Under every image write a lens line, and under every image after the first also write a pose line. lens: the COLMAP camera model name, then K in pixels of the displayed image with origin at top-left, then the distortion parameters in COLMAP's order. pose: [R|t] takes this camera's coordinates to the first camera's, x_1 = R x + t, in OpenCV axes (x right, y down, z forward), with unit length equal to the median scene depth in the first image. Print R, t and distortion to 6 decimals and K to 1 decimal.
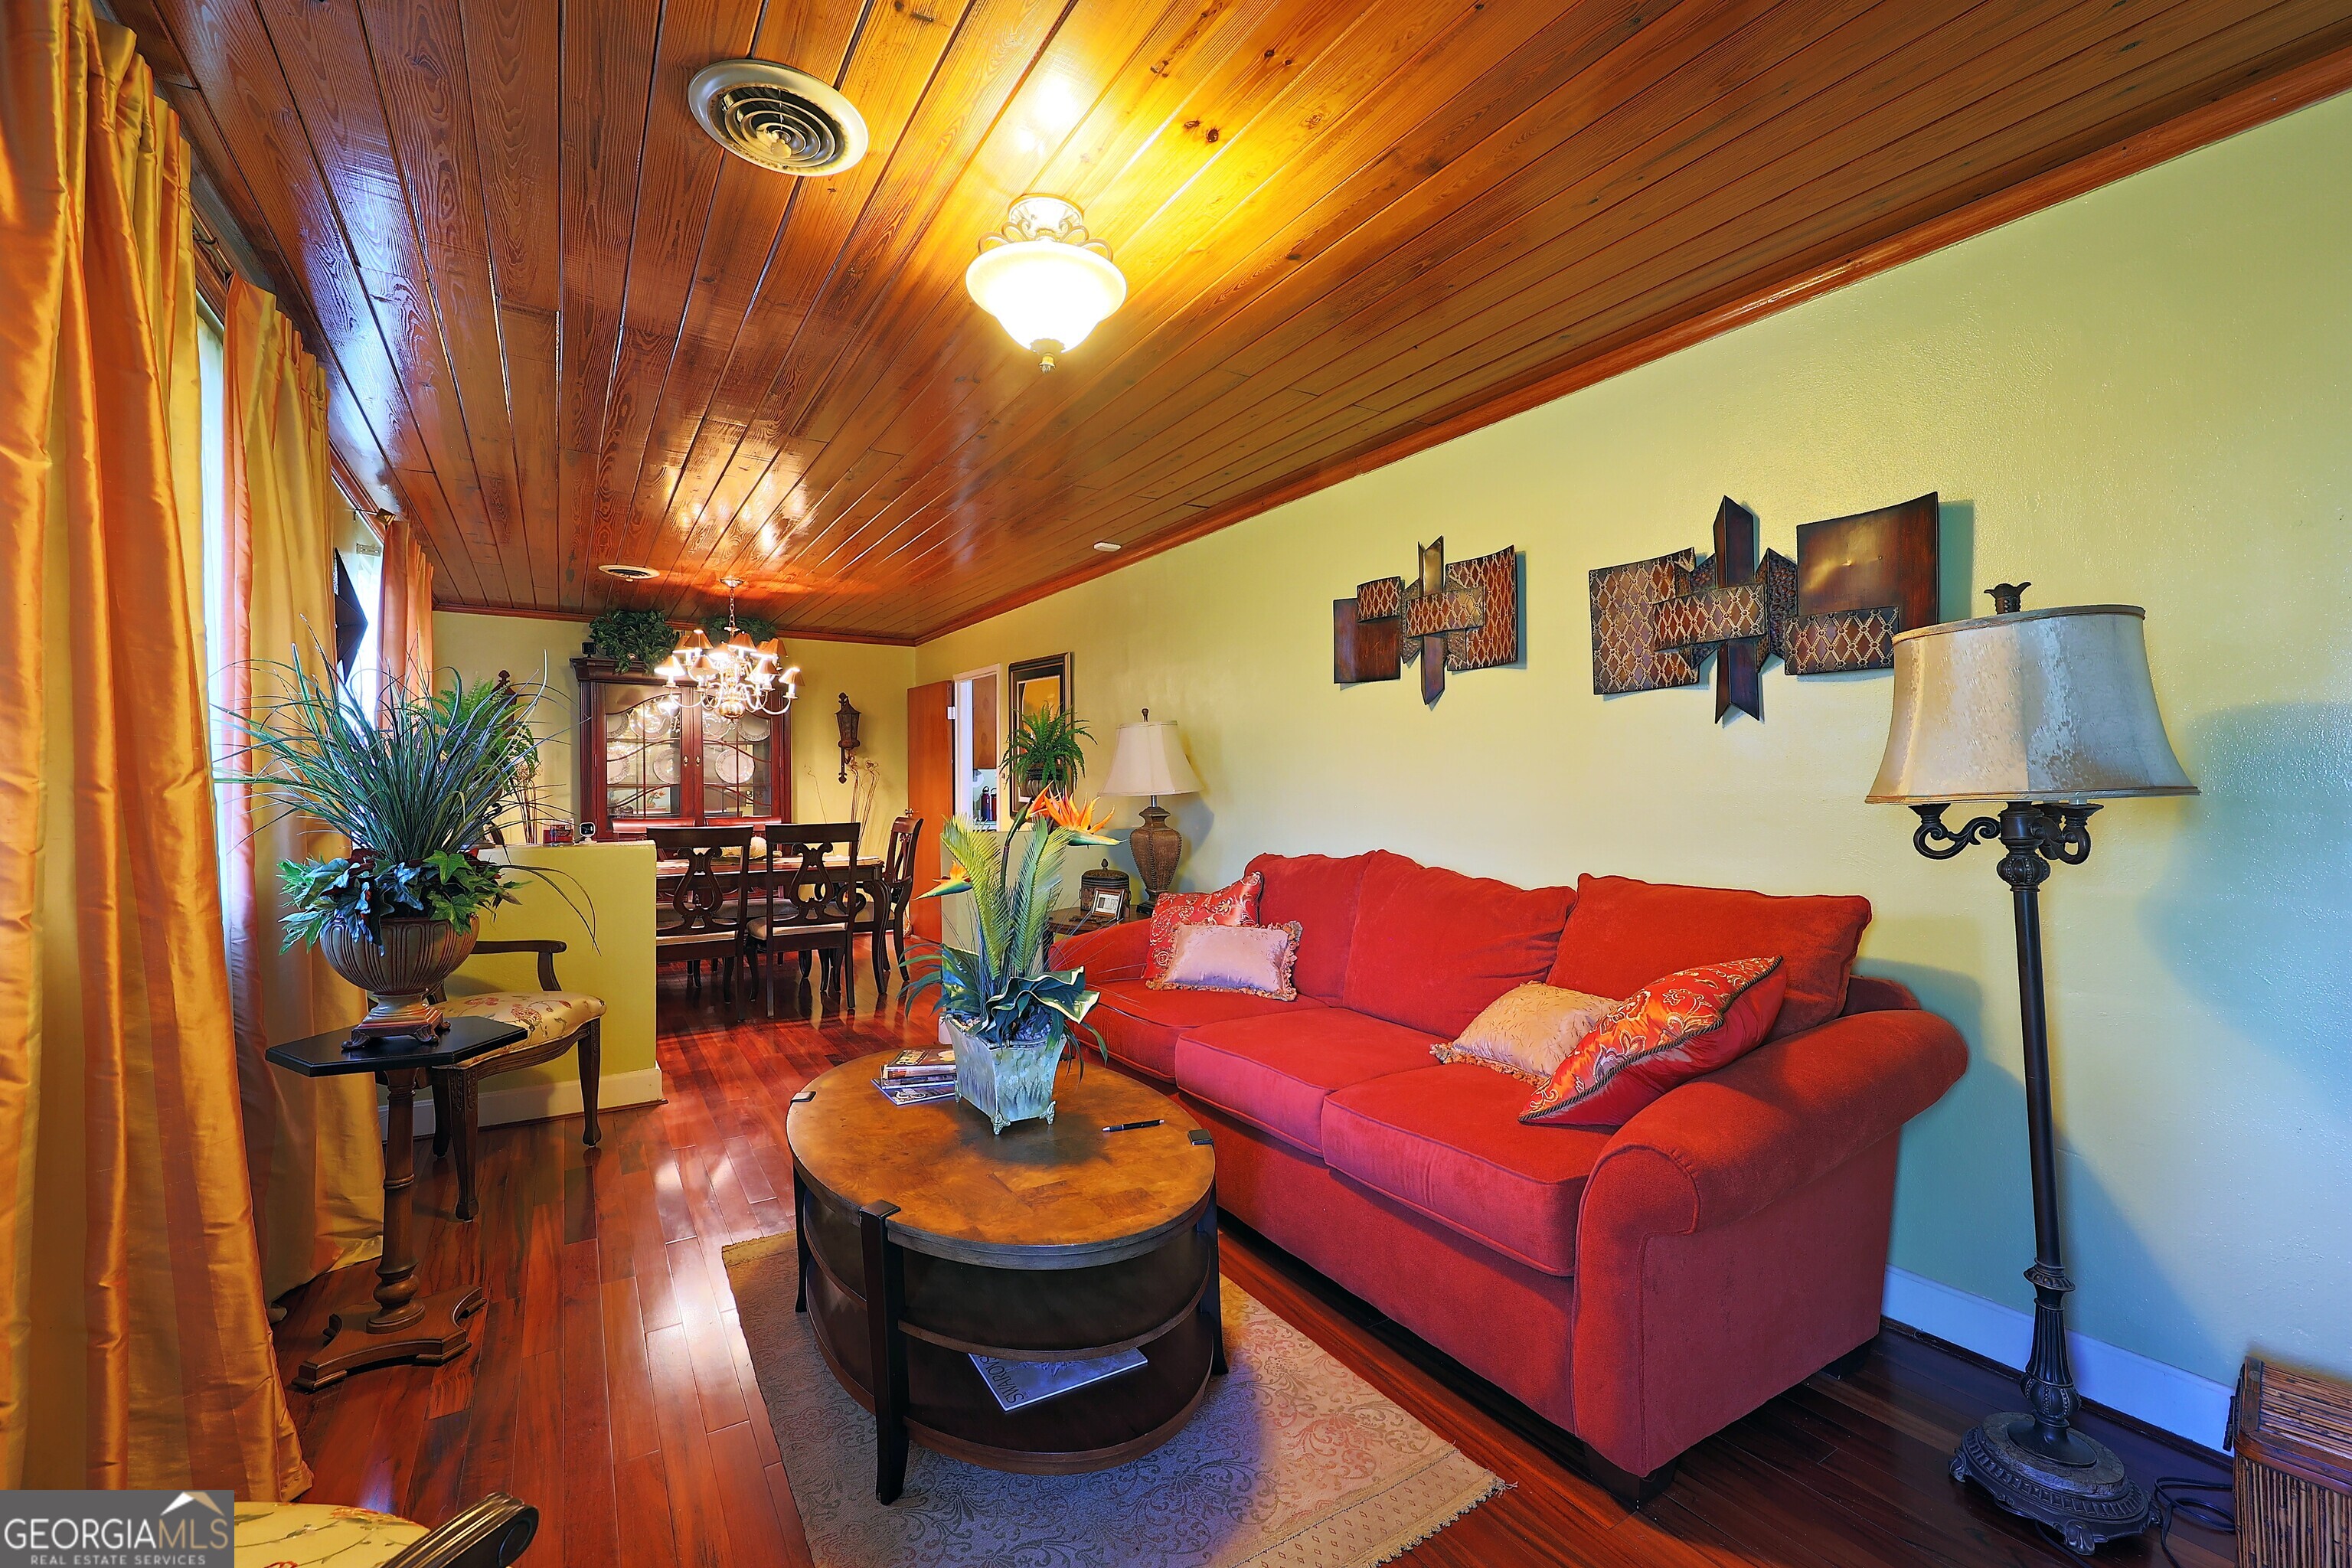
lens RADIAL K [[979.8, 0, 1172.5], [0, 979.8, 781.2], [0, 0, 1]] dist [0.001495, -0.000004]
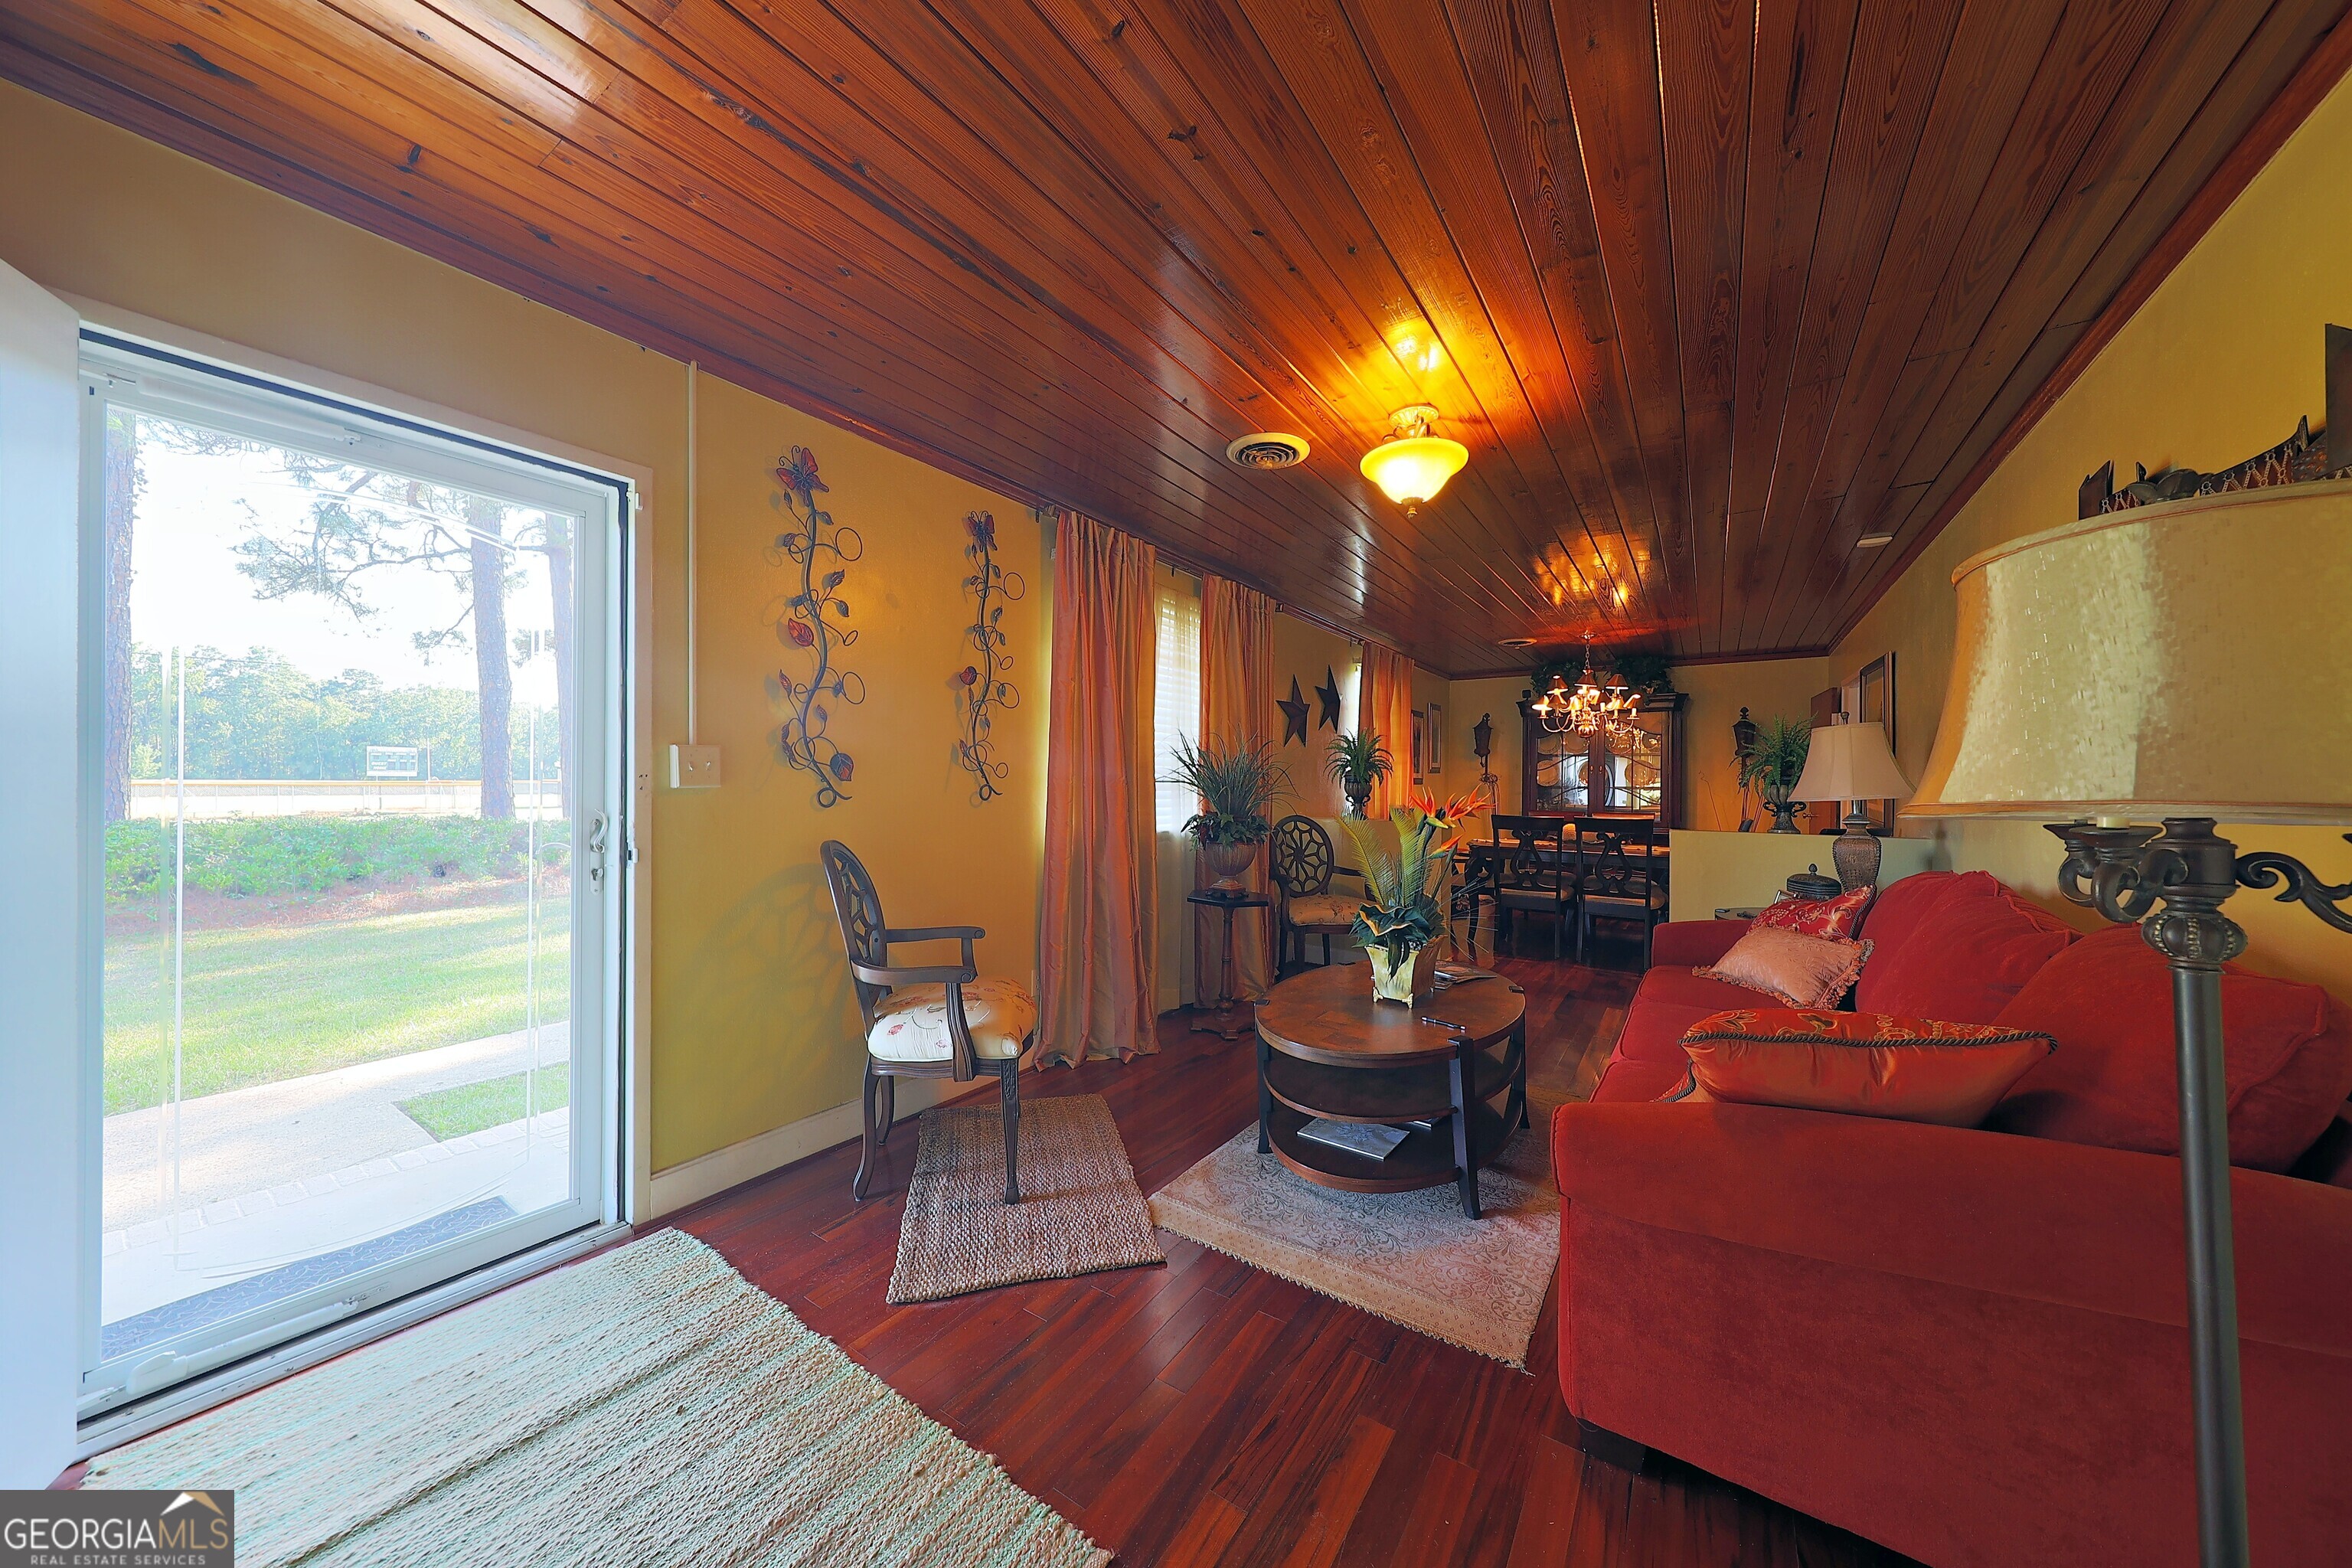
lens RADIAL K [[782.4, 0, 1173.5], [0, 782.4, 776.8], [0, 0, 1]] dist [0.004805, -0.001209]
pose [[0.387606, -0.004078, -0.921816, 0.525851], [-0.005467, 0.999962, -0.006722, -0.000845], [0.921809, 0.007646, 0.387570, 0.110505]]
